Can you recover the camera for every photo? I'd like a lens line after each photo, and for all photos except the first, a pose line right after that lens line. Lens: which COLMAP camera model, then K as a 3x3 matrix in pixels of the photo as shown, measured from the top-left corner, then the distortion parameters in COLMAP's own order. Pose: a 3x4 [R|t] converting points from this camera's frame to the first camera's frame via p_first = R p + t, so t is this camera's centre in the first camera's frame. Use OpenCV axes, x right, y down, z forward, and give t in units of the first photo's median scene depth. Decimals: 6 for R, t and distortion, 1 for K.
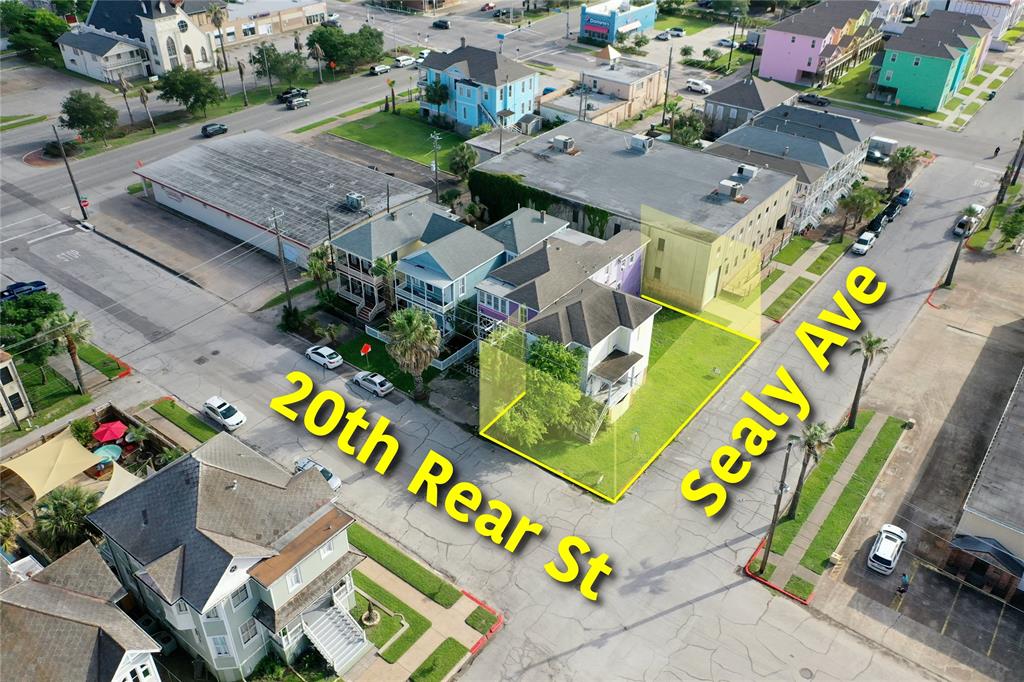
lens RADIAL K [[824.9, 0, 508.6], [0, 824.9, 340.1], [0, 0, 1]] dist [0.013656, 0.006359]
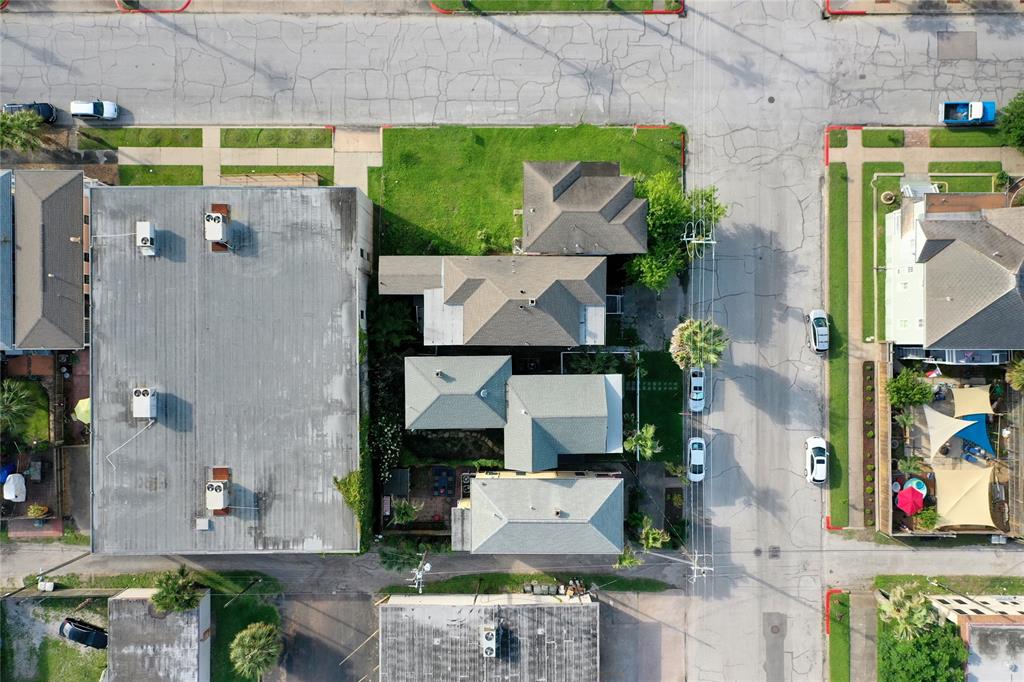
lens RADIAL K [[824.9, 0, 508.6], [0, 824.9, 340.1], [0, 0, 1]] dist [0.013656, 0.006359]
pose [[-0.610411, -0.791954, -0.014393, 0.036272], [0.427699, -0.344841, 0.835559, -0.744794], [-0.666688, 0.503878, 0.549213, 0.468630]]
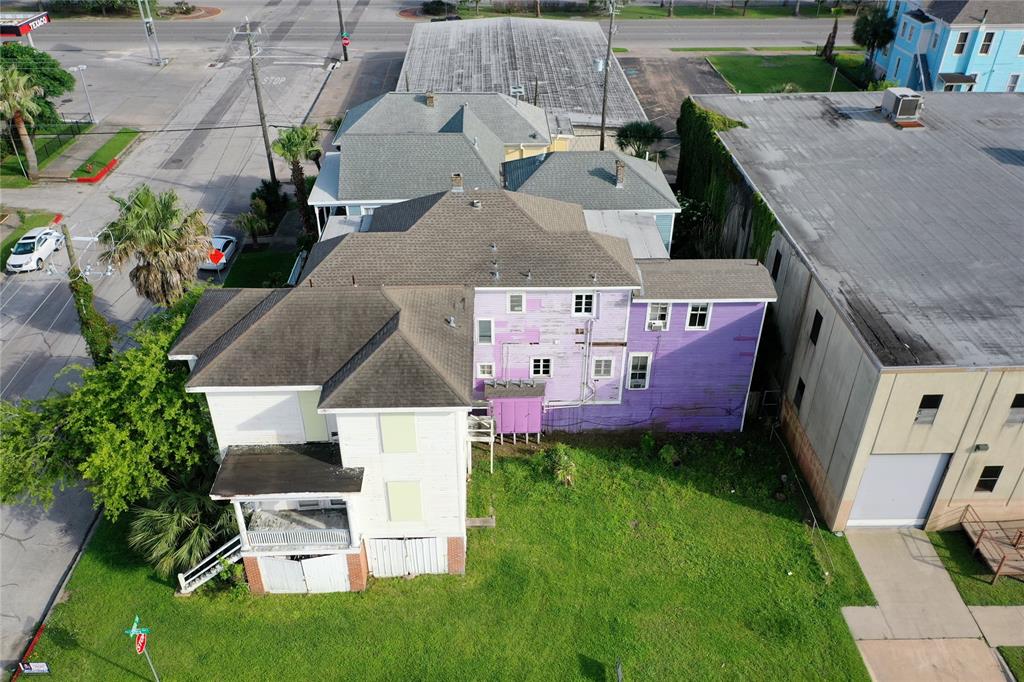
lens RADIAL K [[824.9, 0, 508.6], [0, 824.9, 340.1], [0, 0, 1]] dist [0.013656, 0.006359]
pose [[0.630424, 0.415560, -0.655650, 0.338854], [-0.429514, 0.890297, 0.151294, -0.102330], [0.646594, 0.186231, 0.739753, 0.589898]]
